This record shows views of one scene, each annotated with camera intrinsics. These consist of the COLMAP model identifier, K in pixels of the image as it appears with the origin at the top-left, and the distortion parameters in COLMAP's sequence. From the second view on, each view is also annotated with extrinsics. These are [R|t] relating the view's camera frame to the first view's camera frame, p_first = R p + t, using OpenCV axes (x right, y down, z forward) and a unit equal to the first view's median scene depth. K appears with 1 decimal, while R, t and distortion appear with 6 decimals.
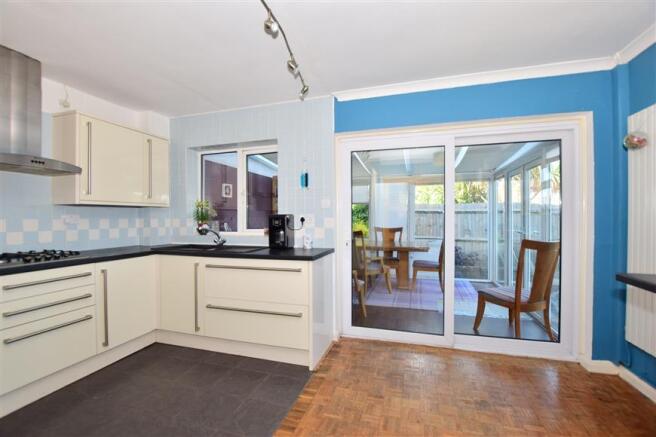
lens RADIAL K [[296.7, 0, 328.3], [0, 296.7, 217.6], [0, 0, 1]] dist [-0.016735, 0.000469]
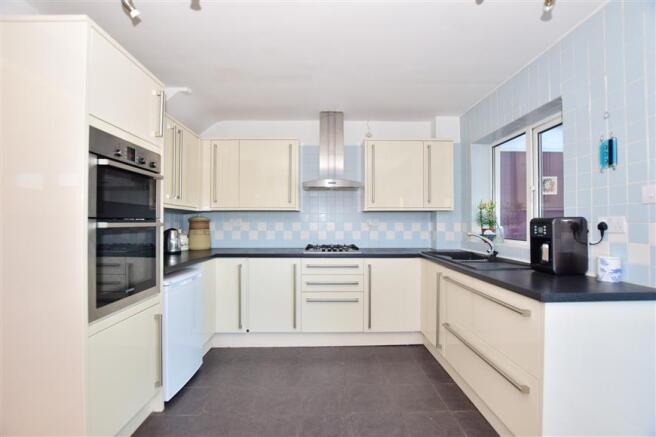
lens RADIAL K [[296.7, 0, 329.0], [0, 296.7, 220.9], [0, 0, 1]] dist [-0.016735, 0.000469]
pose [[0.311049, 0.001826, -0.950392, 0.303057], [-0.003573, 0.999993, 0.000752, -0.003124], [0.950387, 0.003162, 0.311054, 0.406632]]
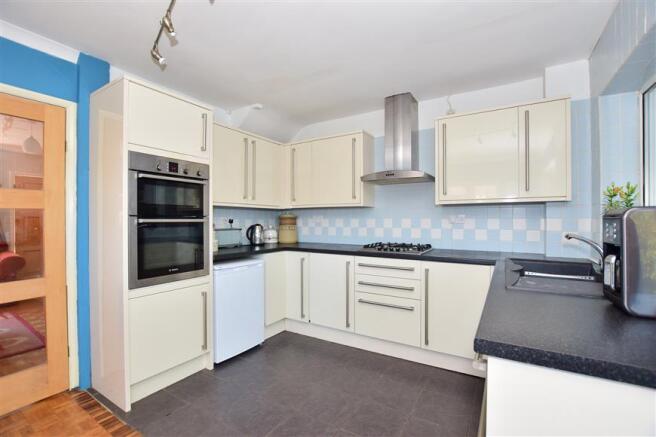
lens RADIAL K [[296.7, 0, 327.2], [0, 296.7, 219.6], [0, 0, 1]] dist [-0.016735, 0.000469]
pose [[-0.256481, 0.007889, -0.966517, 0.271803], [0.002197, 0.999969, 0.007579, -0.001126], [0.966547, -0.000180, -0.256491, 0.817883]]
